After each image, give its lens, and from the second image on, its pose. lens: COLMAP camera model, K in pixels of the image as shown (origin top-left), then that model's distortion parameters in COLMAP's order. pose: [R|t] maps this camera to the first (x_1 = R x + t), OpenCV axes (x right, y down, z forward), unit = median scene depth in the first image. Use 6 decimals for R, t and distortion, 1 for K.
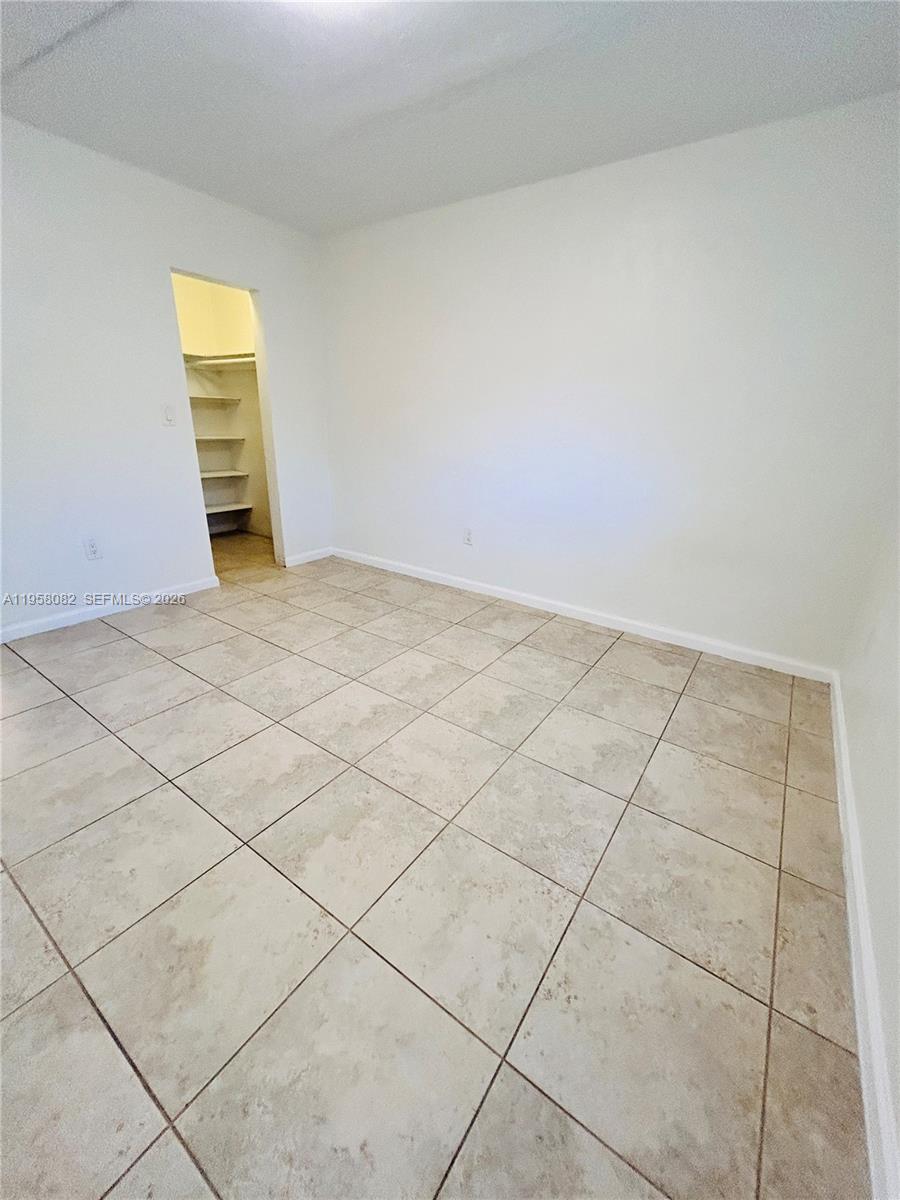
lens RADIAL K [[481.8, 0, 449.4], [0, 481.8, 603.3], [0, 0, 1]] dist [0.002003, -0.000212]
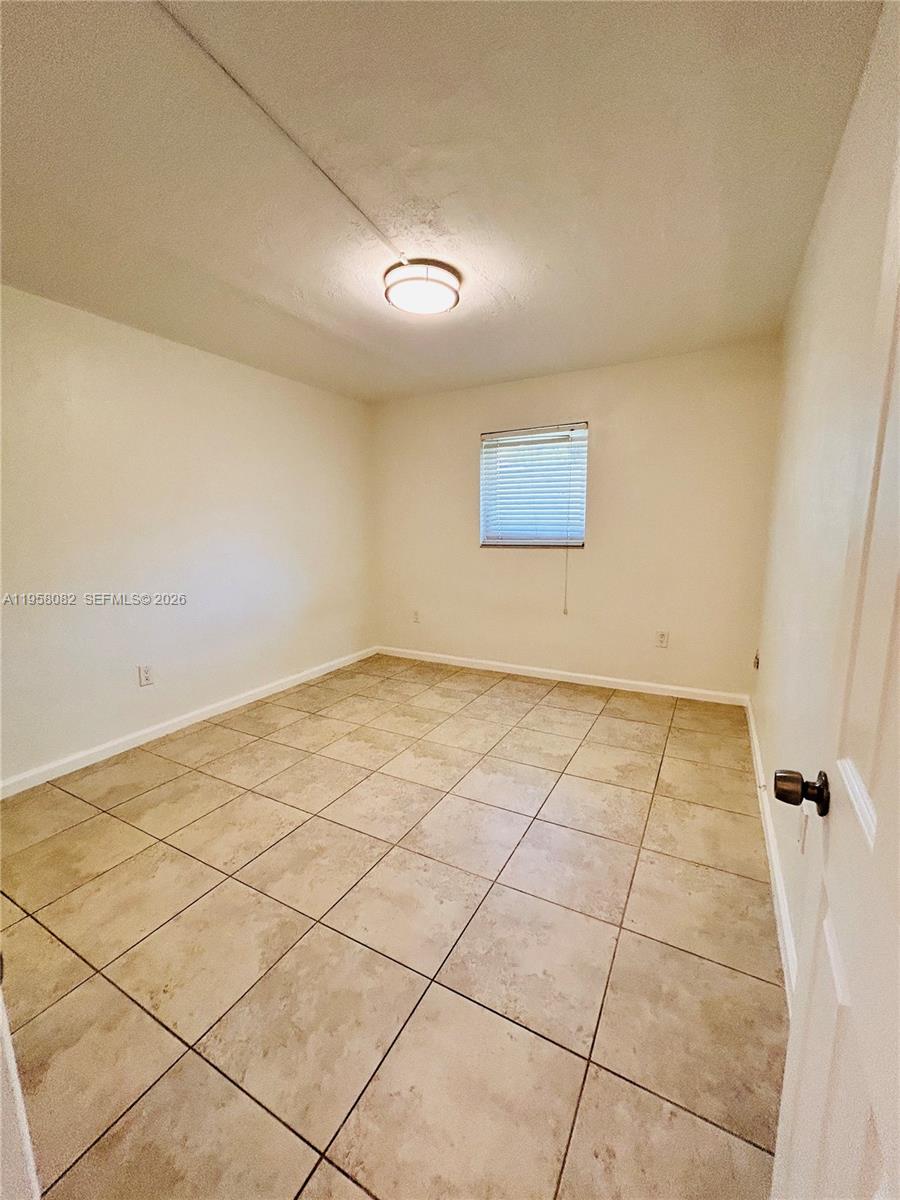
lens RADIAL K [[481.8, 0, 449.4], [0, 481.8, 603.3], [0, 0, 1]] dist [0.002003, -0.000212]
pose [[-0.108804, -0.188680, 0.975993, -1.135261], [0.367635, 0.904572, 0.215857, -0.336172], [-0.923583, 0.382295, -0.029055, 0.691505]]
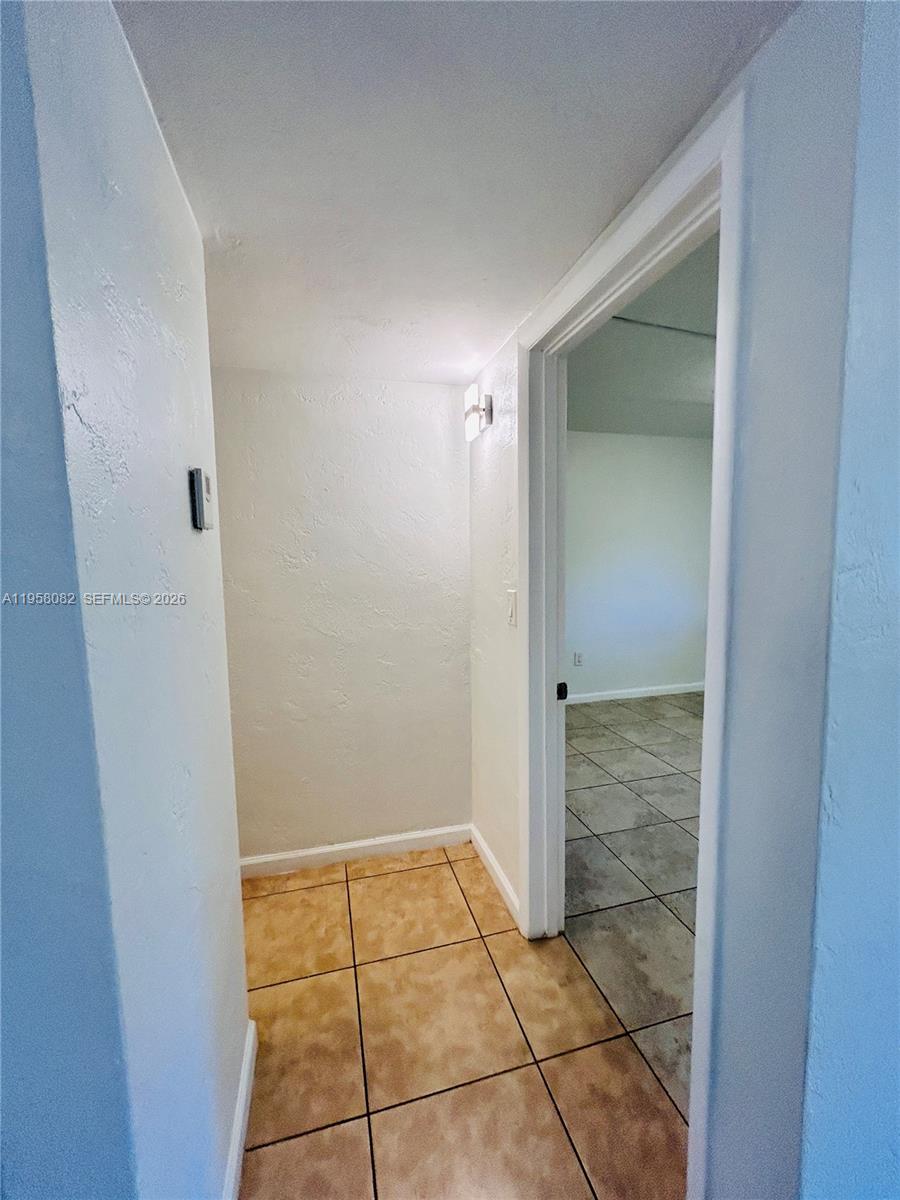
lens RADIAL K [[483.2, 0, 451.0], [0, 483.2, 601.6], [0, 0, 1]] dist [-0.003803, -0.000558]
pose [[0.639470, -0.110387, 0.760850, -1.545081], [0.315526, 0.940136, -0.128791, -0.312551], [-0.701086, 0.322426, 0.636018, 0.549860]]
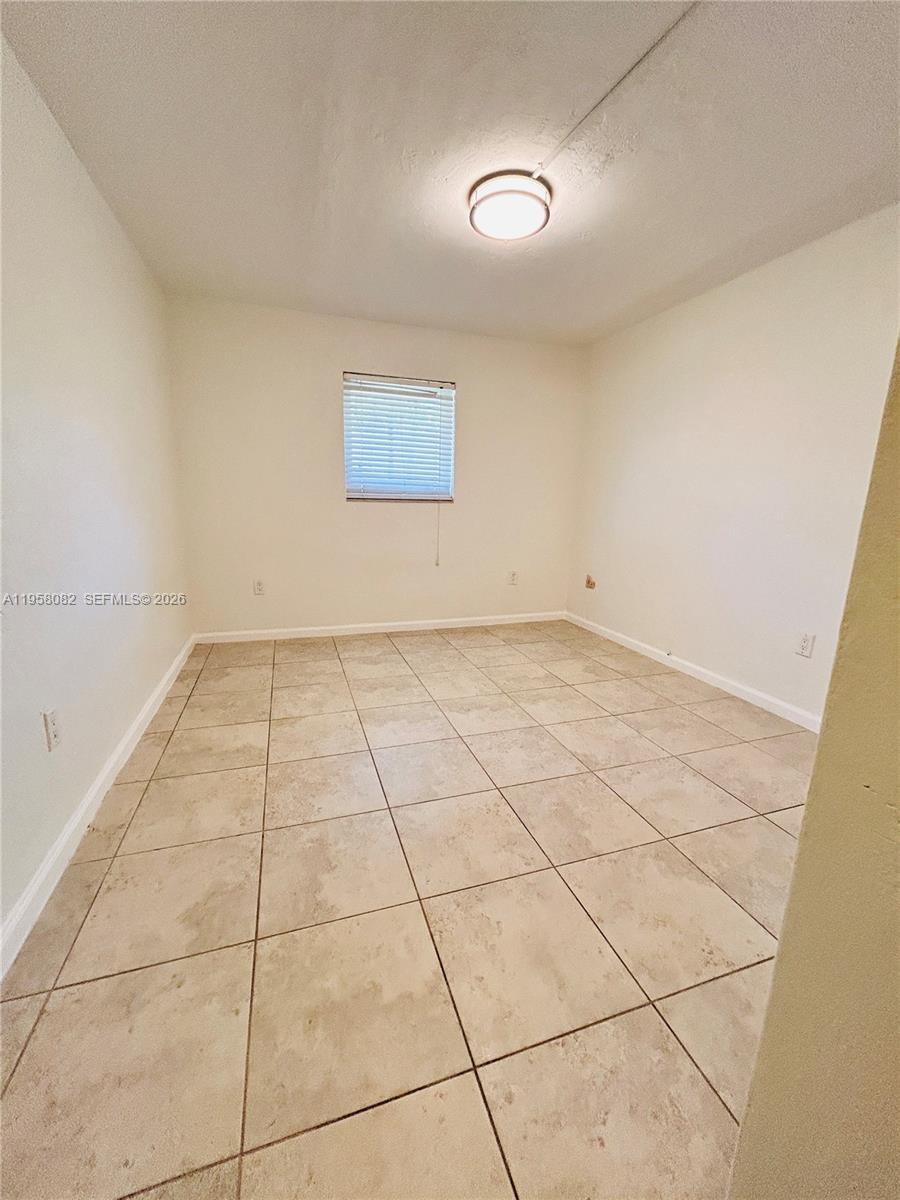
lens RADIAL K [[481.8, 0, 449.4], [0, 481.8, 603.3], [0, 0, 1]] dist [0.002003, -0.000212]
pose [[-0.802131, -0.176180, 0.570568, -0.658488], [0.171636, 0.847146, 0.502876, -0.546789], [-0.571951, 0.501302, -0.649283, 1.434480]]
